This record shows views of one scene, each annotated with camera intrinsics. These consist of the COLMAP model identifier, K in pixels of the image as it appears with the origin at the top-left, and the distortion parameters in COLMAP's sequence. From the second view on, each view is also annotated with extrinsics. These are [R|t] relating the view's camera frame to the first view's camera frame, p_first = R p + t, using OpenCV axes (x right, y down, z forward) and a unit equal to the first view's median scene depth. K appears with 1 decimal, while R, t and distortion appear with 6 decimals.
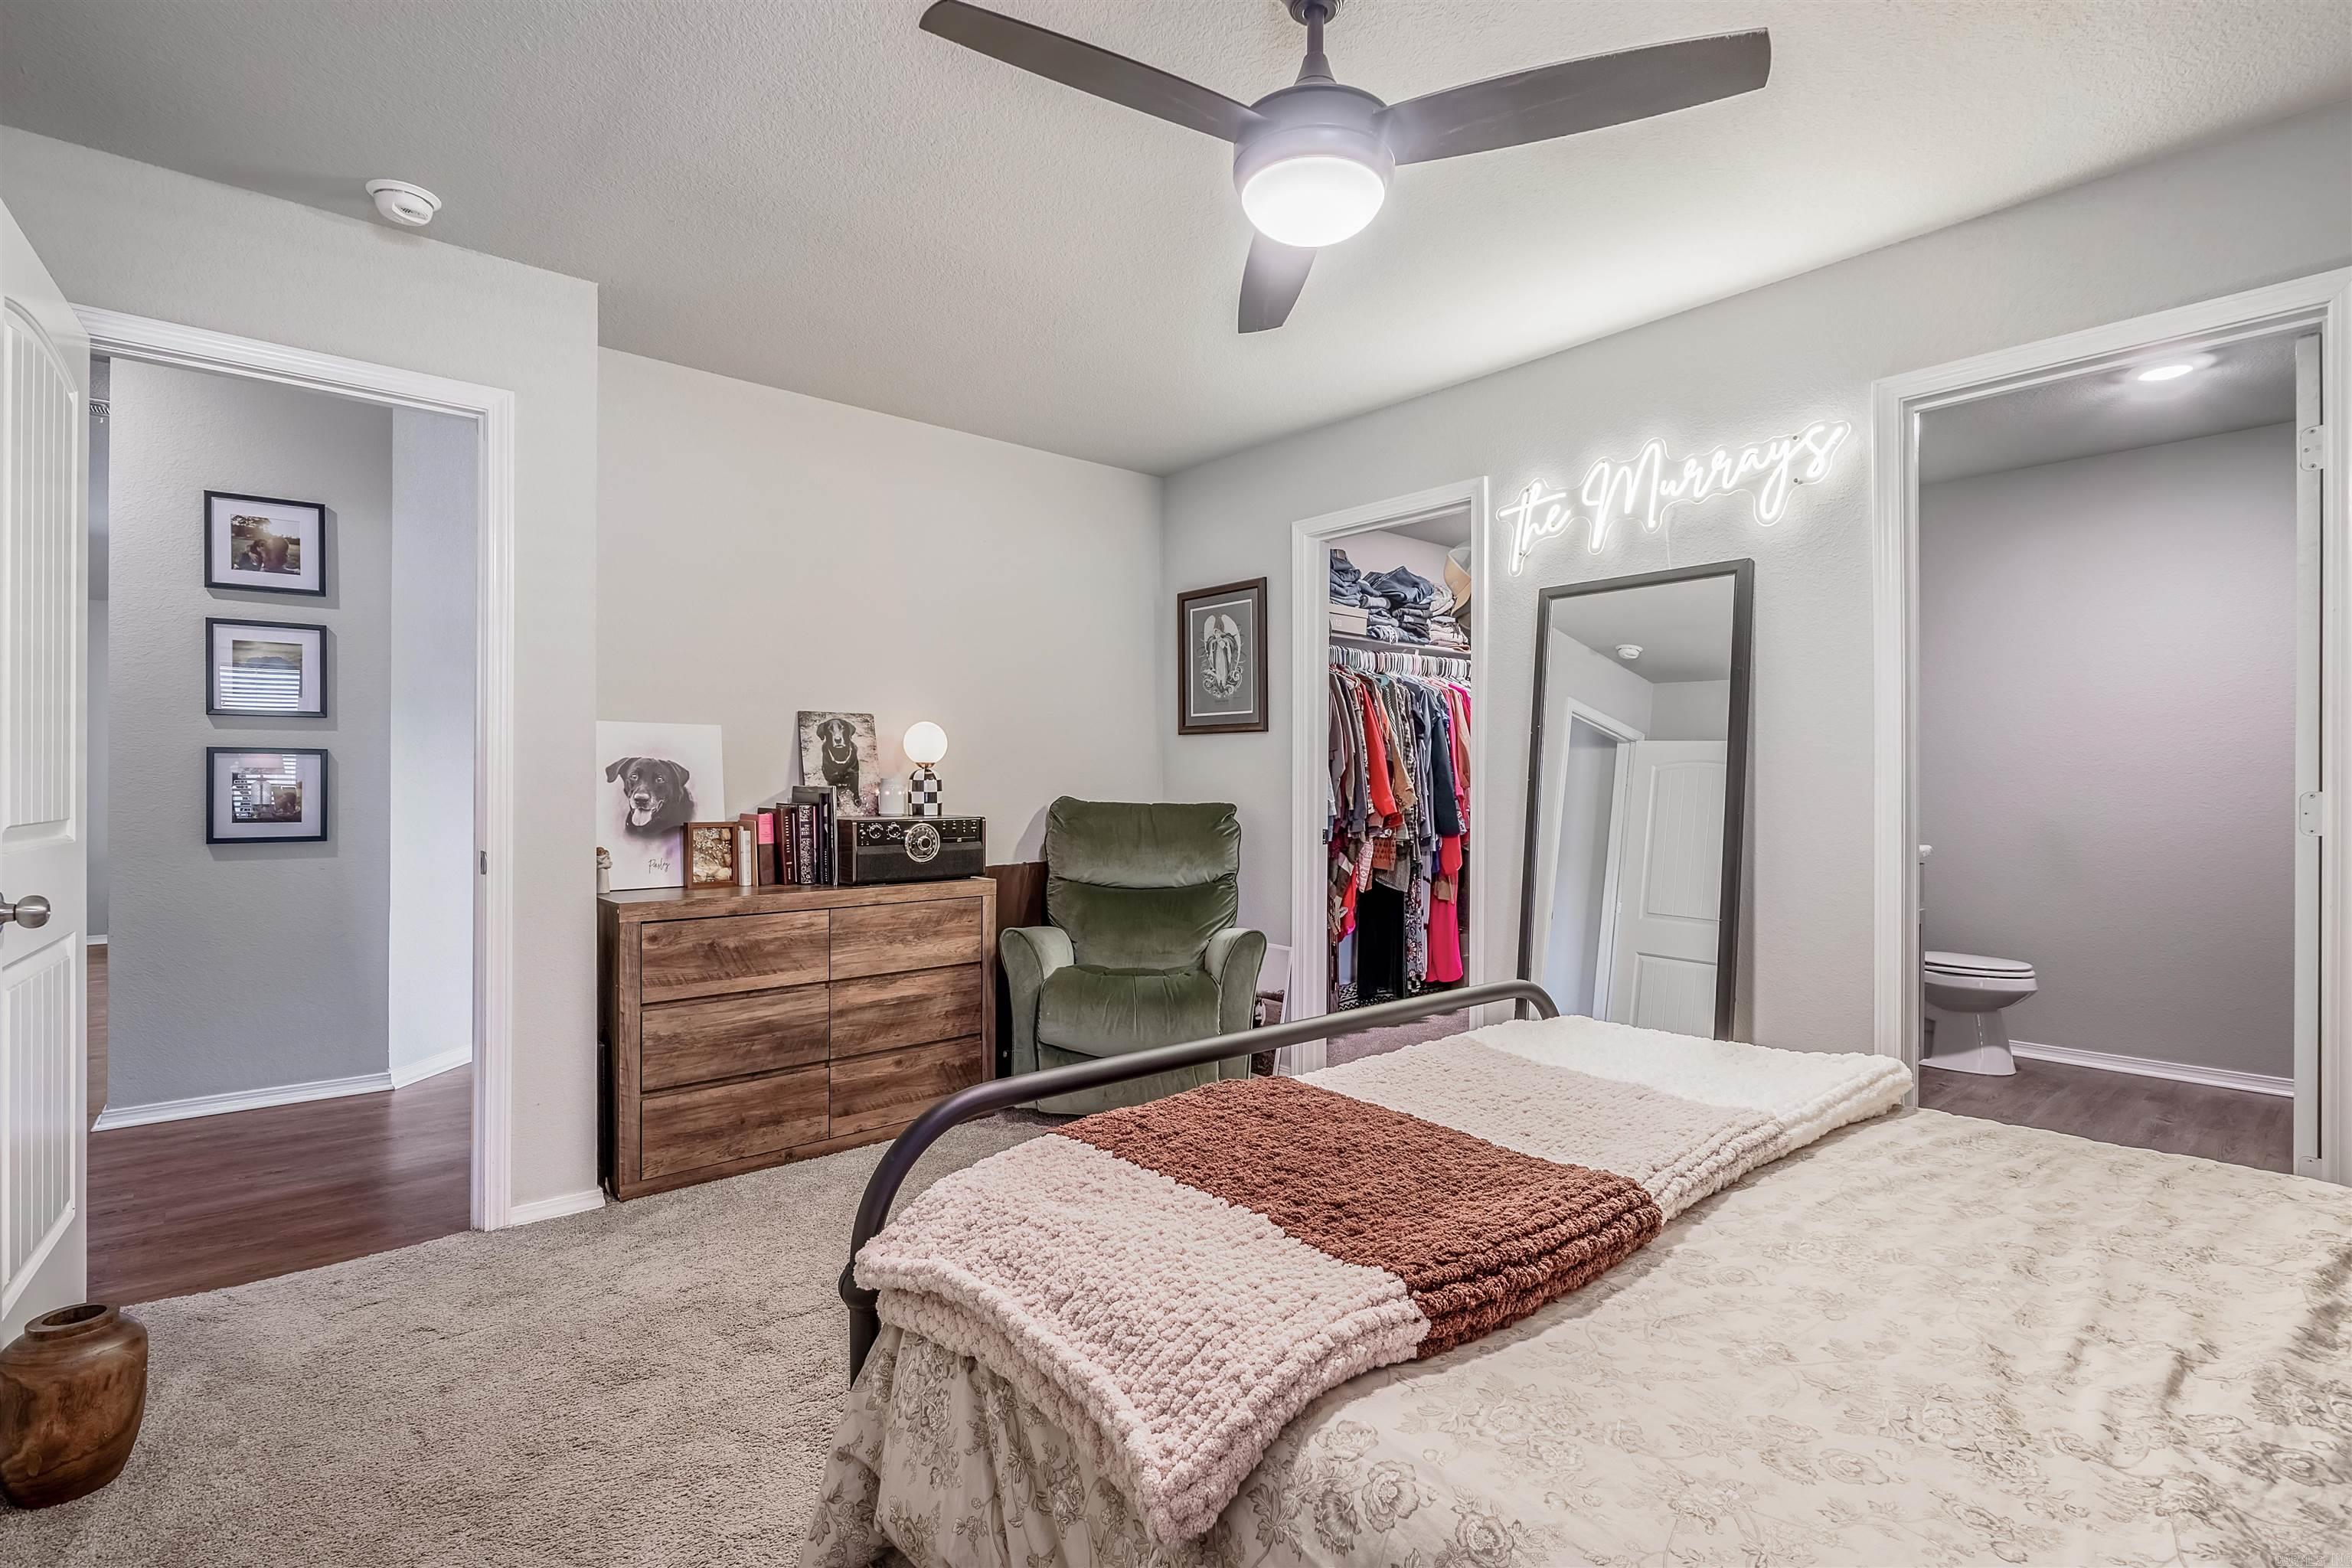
lens RADIAL K [[1110.2, 0, 1168.6], [0, 1110.2, 776.4], [0, 0, 1]] dist [-0.003637, 0.000657]
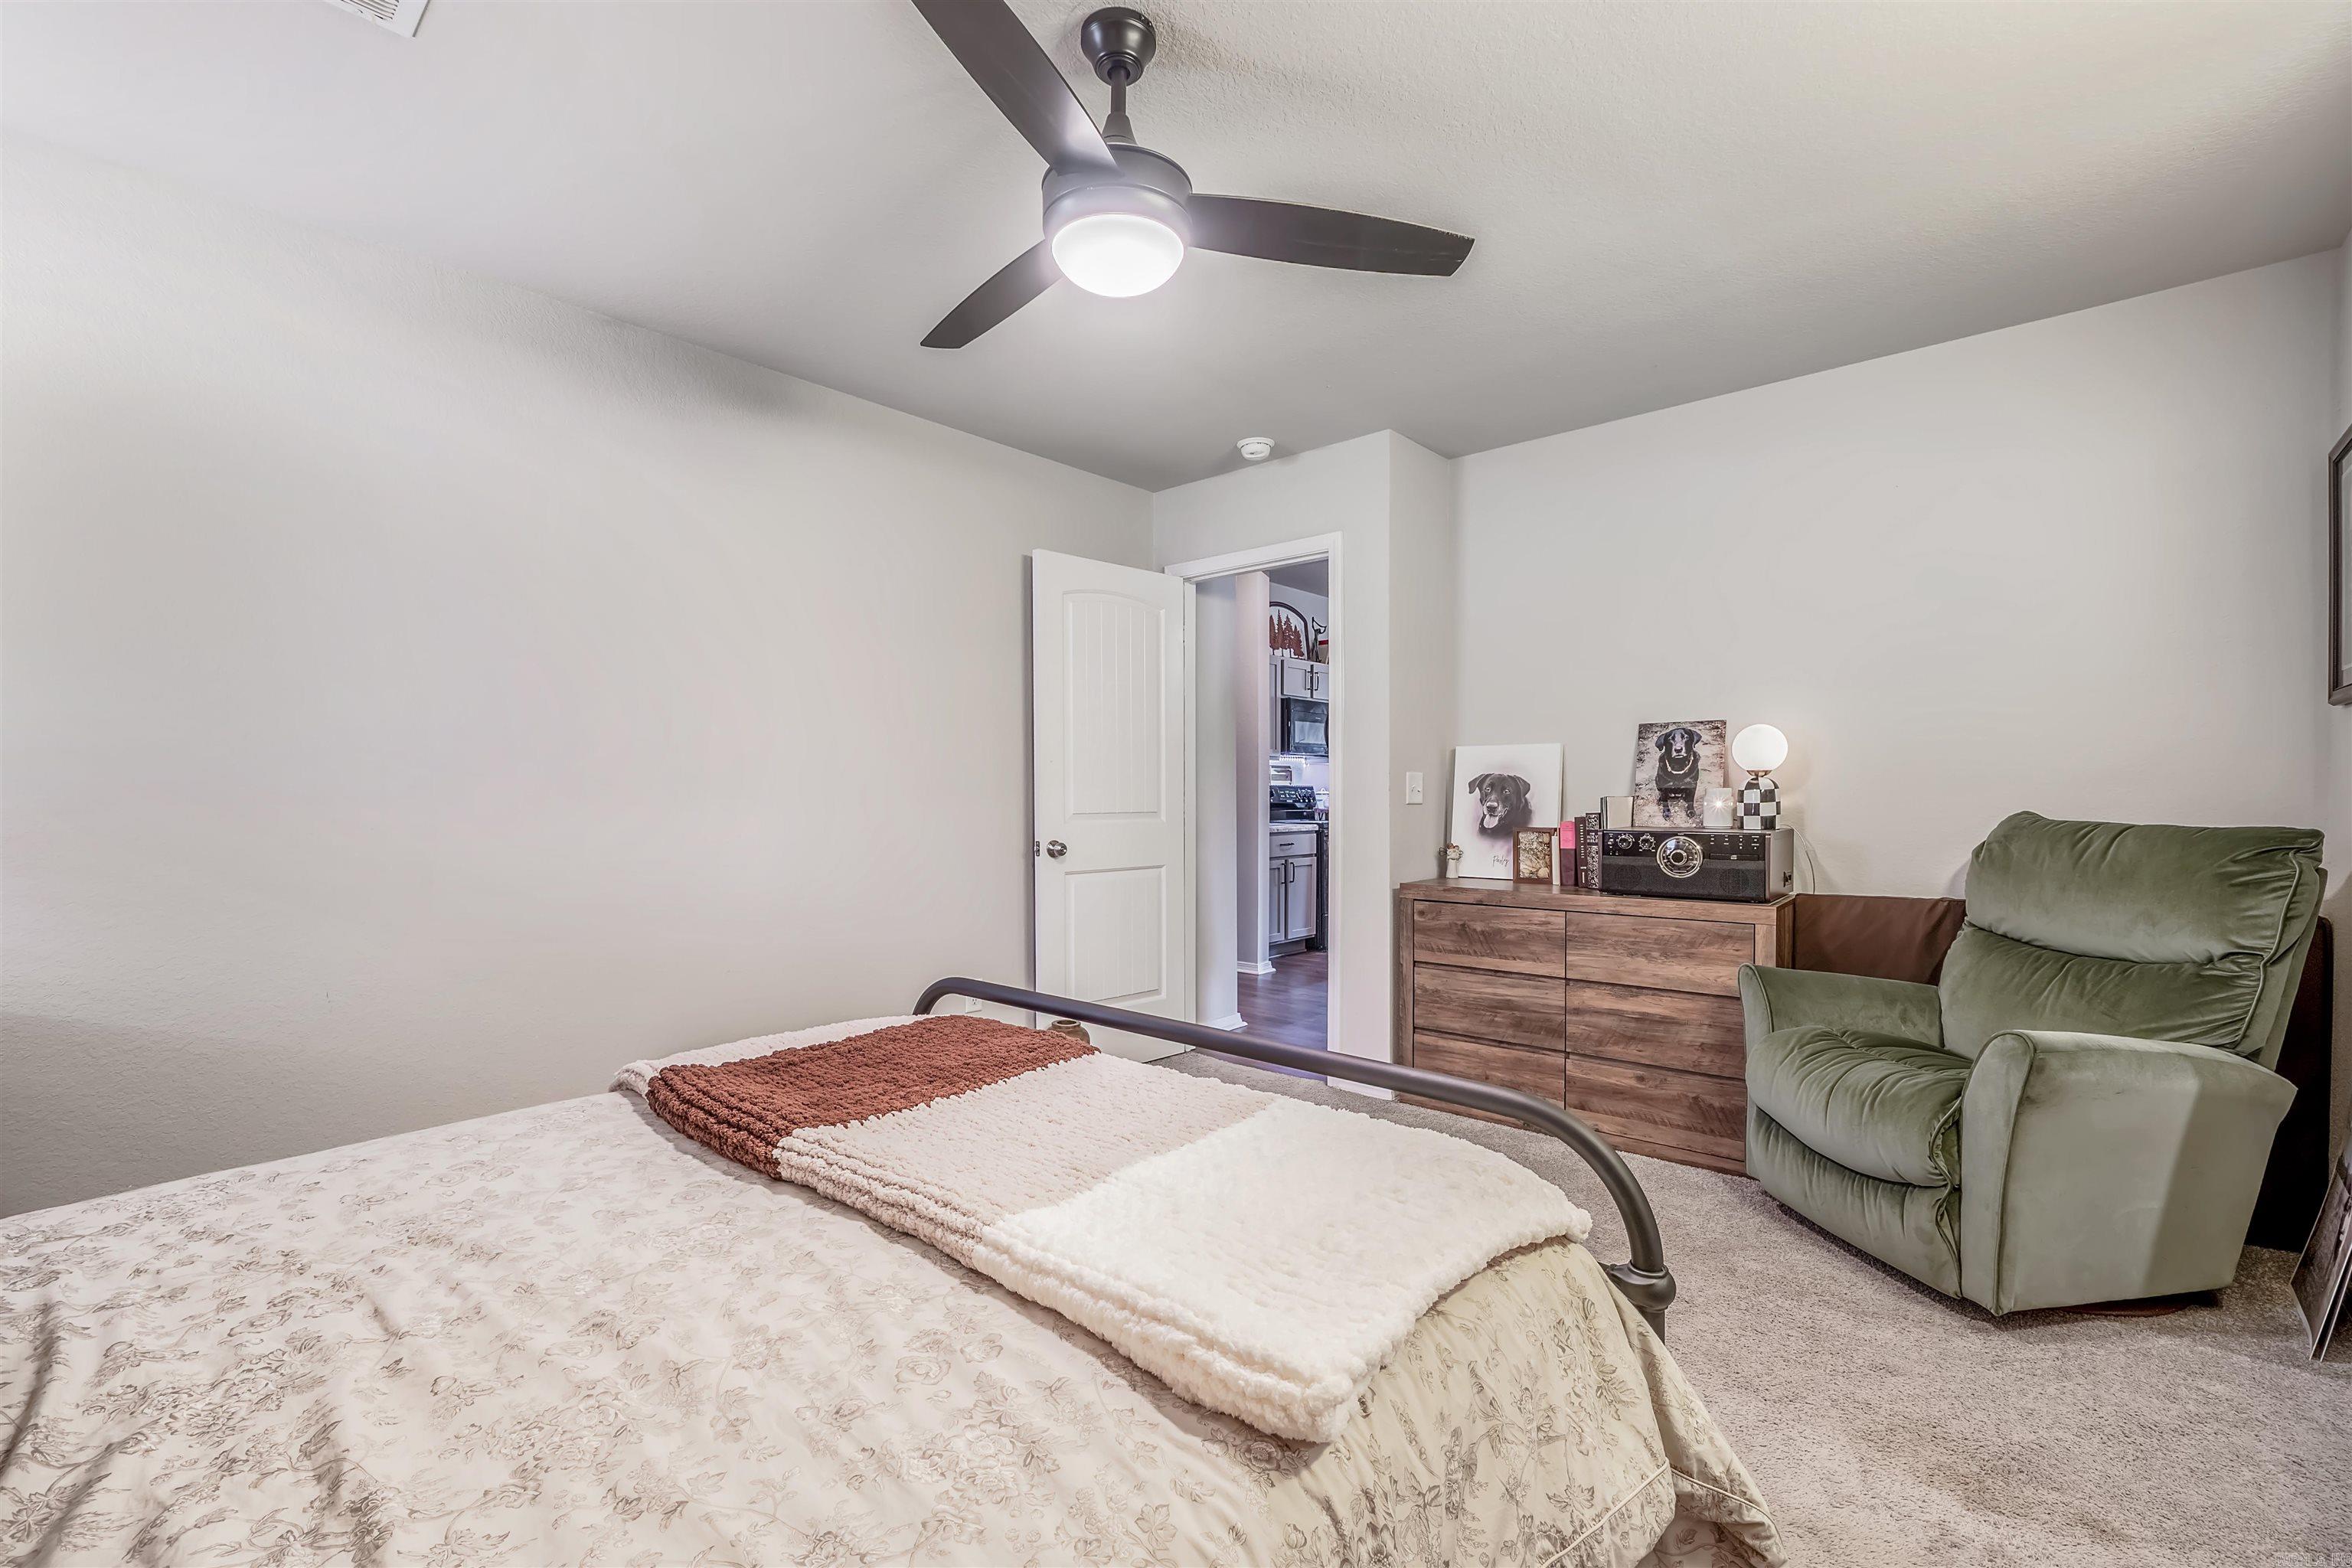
lens RADIAL K [[999.7, 0, 1167.4], [0, 999.7, 803.9], [0, 0, 1]] dist [-0.004066, -0.000308]
pose [[0.134433, 0.008602, -0.990885, 0.585877], [0.009012, 0.999910, 0.009903, 0.002780], [0.990882, -0.010261, 0.134344, 0.481193]]
